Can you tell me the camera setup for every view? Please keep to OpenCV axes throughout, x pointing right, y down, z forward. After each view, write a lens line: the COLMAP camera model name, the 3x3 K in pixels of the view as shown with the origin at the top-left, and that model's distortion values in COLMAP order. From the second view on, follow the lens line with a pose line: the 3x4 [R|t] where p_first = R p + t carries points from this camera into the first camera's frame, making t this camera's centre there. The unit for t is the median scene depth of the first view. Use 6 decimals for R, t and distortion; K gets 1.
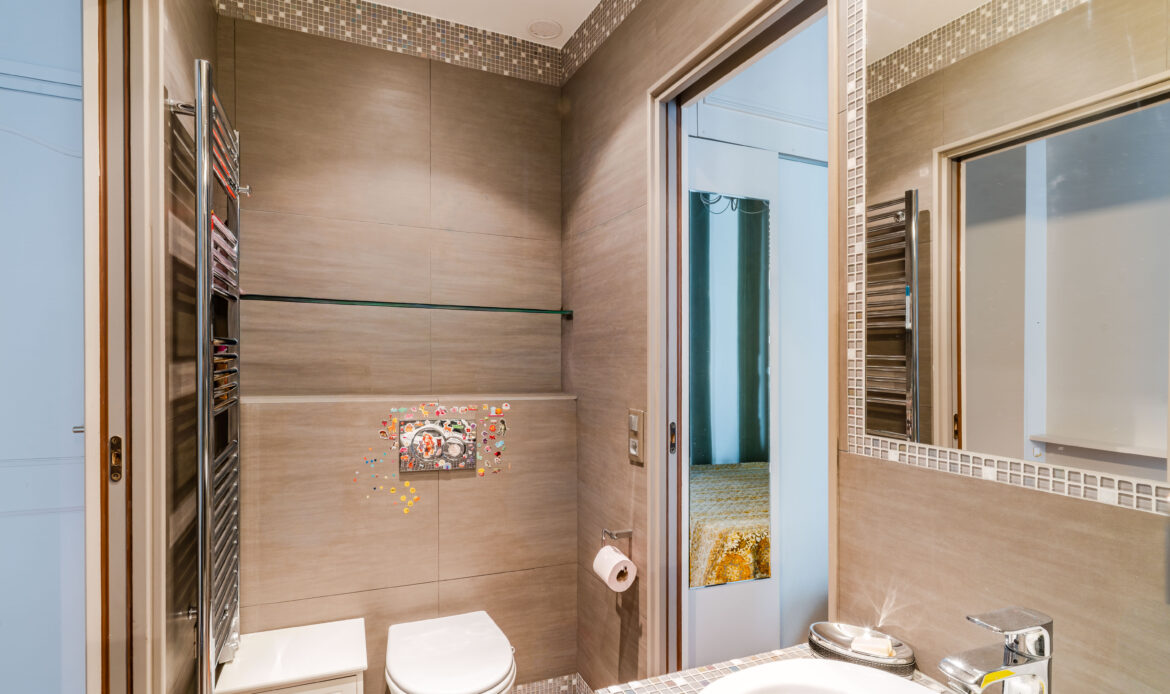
lens RADIAL K [[584.2, 0, 580.4], [0, 584.2, 338.6], [0, 0, 1]] dist [0.000811, 0.000209]
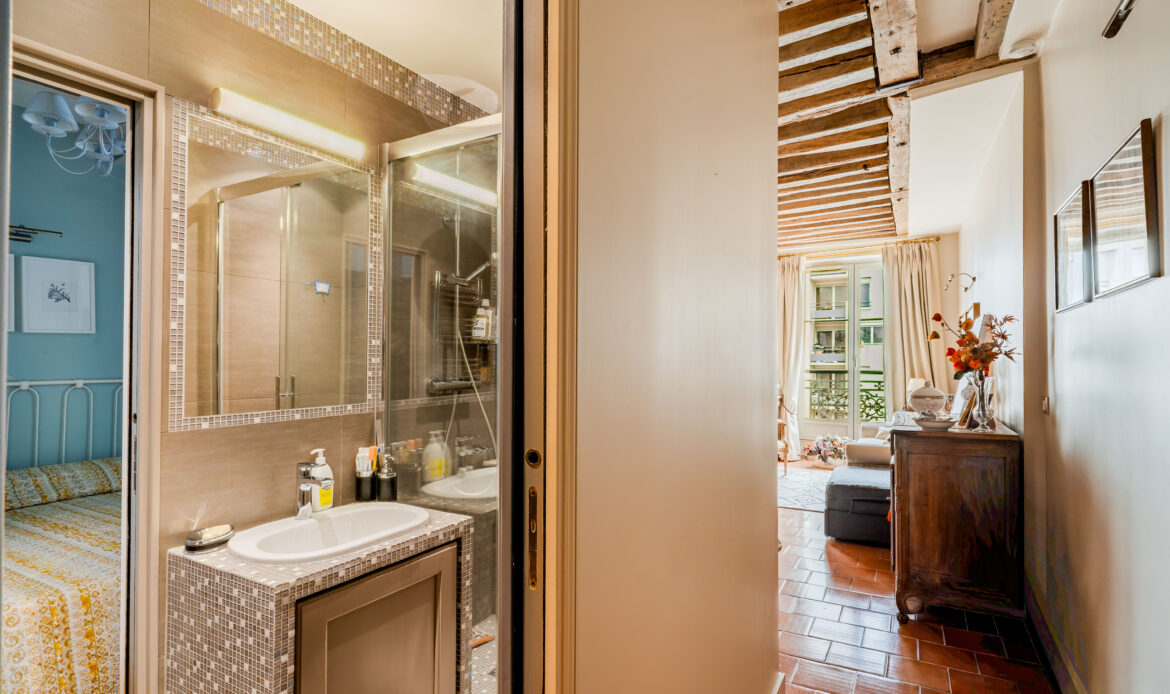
lens RADIAL K [[584.2, 0, 580.4], [0, 584.2, 338.6], [0, 0, 1]] dist [0.000811, 0.000209]
pose [[-0.591155, 0.033137, 0.805877, -1.526301], [-0.008252, 0.998855, -0.047125, 0.013832], [-0.806515, -0.034508, -0.590205, 1.120346]]
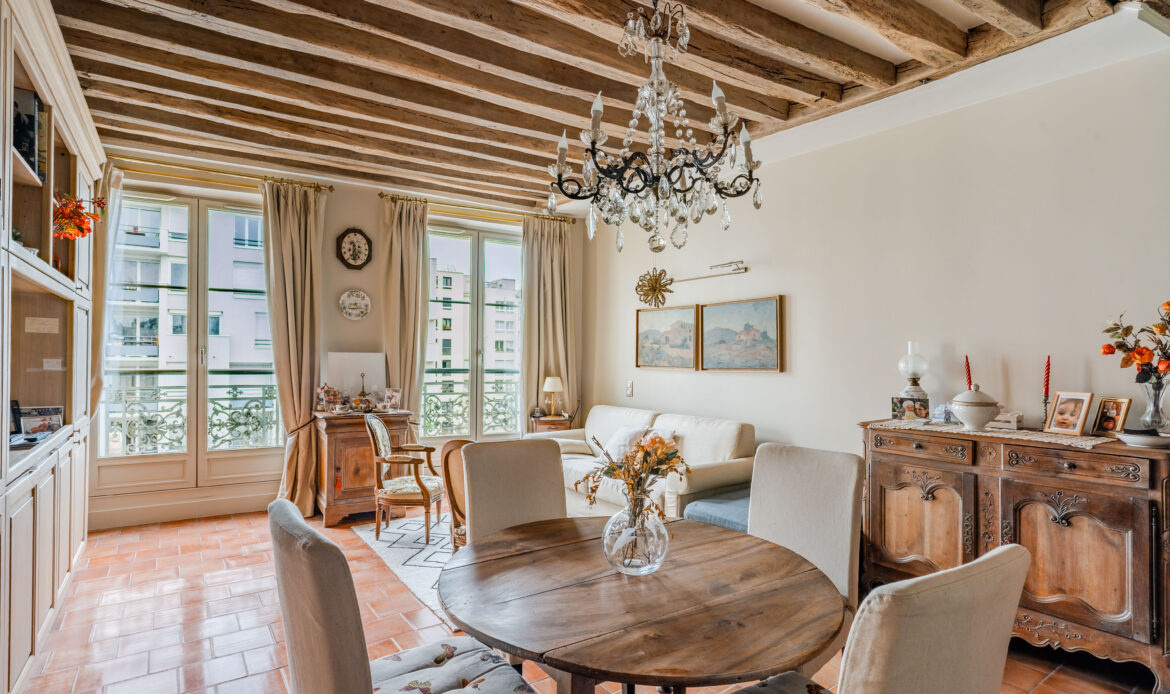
lens RADIAL K [[578.6, 0, 582.7], [0, 578.6, 349.2], [0, 0, 1]] dist [-0.000805, -0.000004]
pose [[-0.979813, -0.005258, -0.199845, 2.829641], [-0.000187, 0.999678, -0.025381, -0.011335], [0.199914, -0.024831, -0.979499, -0.391526]]
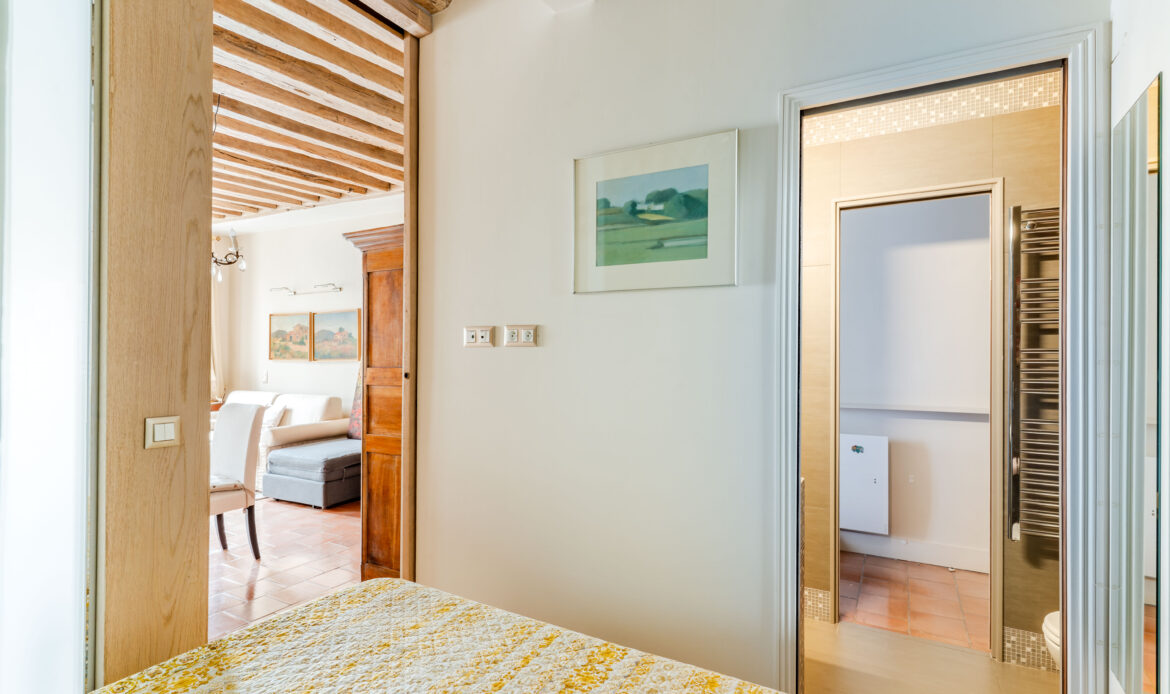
lens RADIAL K [[561.0, 0, 585.0], [0, 561.0, 347.0], [0, 0, 1]] dist [0.000014, 0.000396]
pose [[-0.800160, -0.000051, -0.599786, 2.212857], [0.013296, 0.999753, -0.017824, 0.043040], [0.599639, -0.022237, -0.799962, 2.182067]]
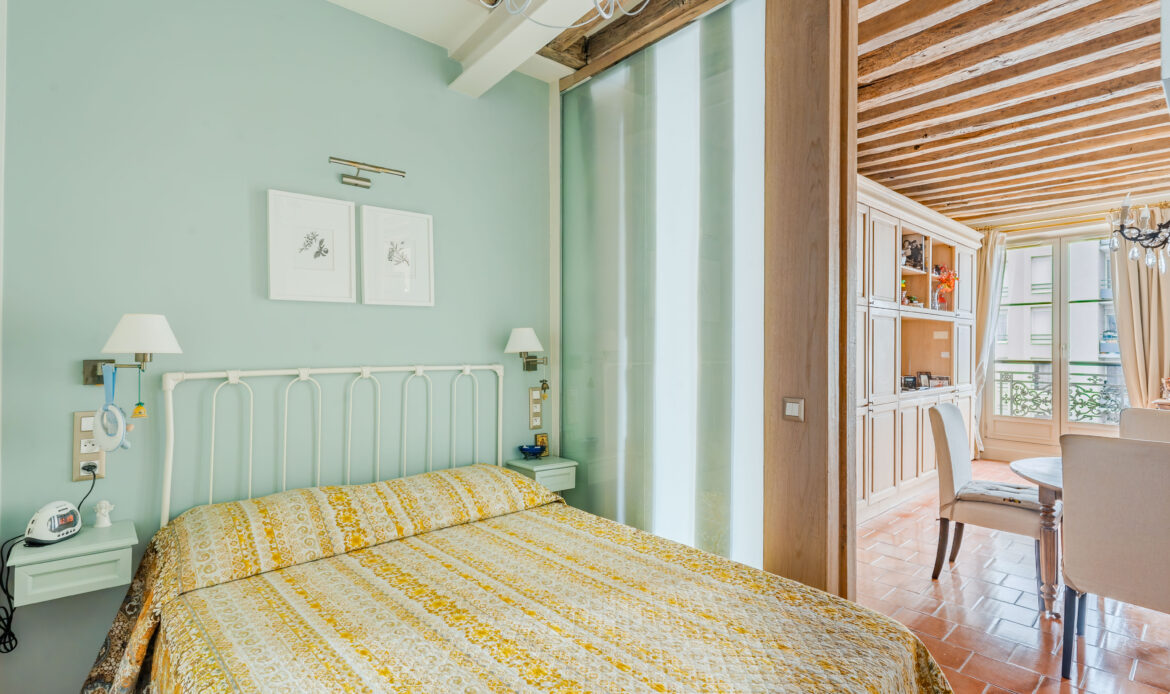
lens RADIAL K [[566.0, 0, 579.7], [0, 566.0, 352.4], [0, 0, 1]] dist [0.010888, 0.000375]
pose [[-0.309043, -0.004219, 0.951039, 0.412628], [-0.017530, 0.999846, -0.001261, 0.044409], [-0.950886, -0.017062, -0.309069, 1.582302]]
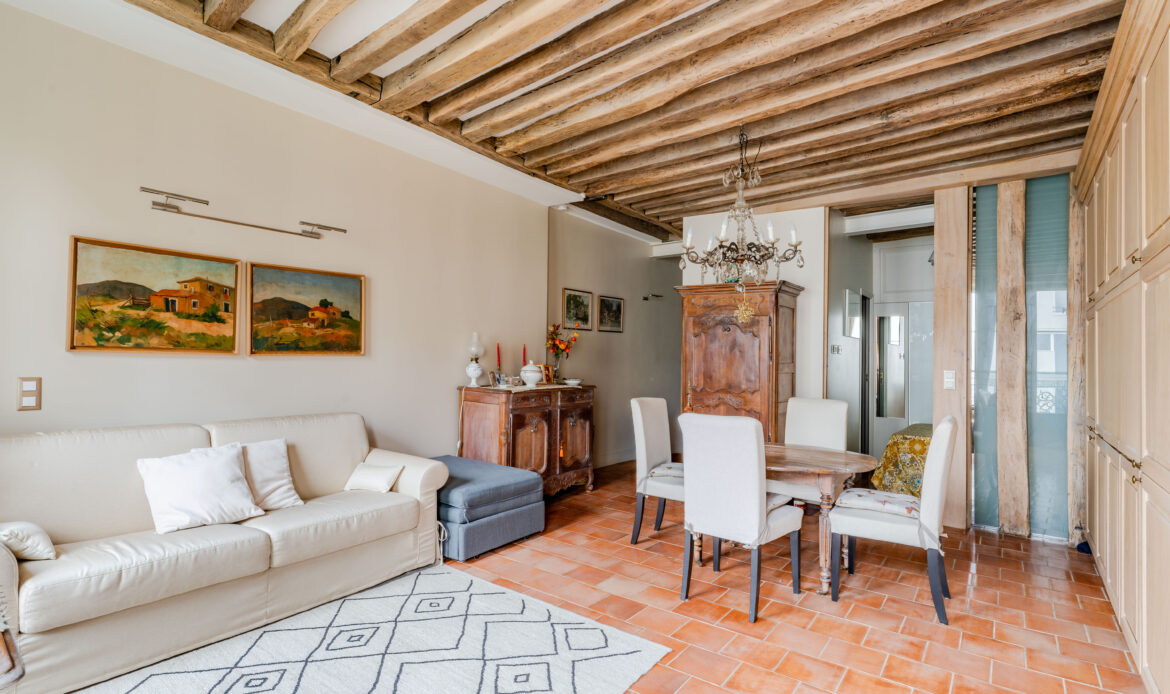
lens RADIAL K [[578.6, 0, 582.7], [0, 578.6, 349.2], [0, 0, 1]] dist [-0.000805, -0.000004]
pose [[0.503750, -0.006147, -0.863828, 4.975414], [-0.003240, 0.999954, -0.009005, 0.037462], [0.863843, 0.007336, 0.503707, -5.221258]]
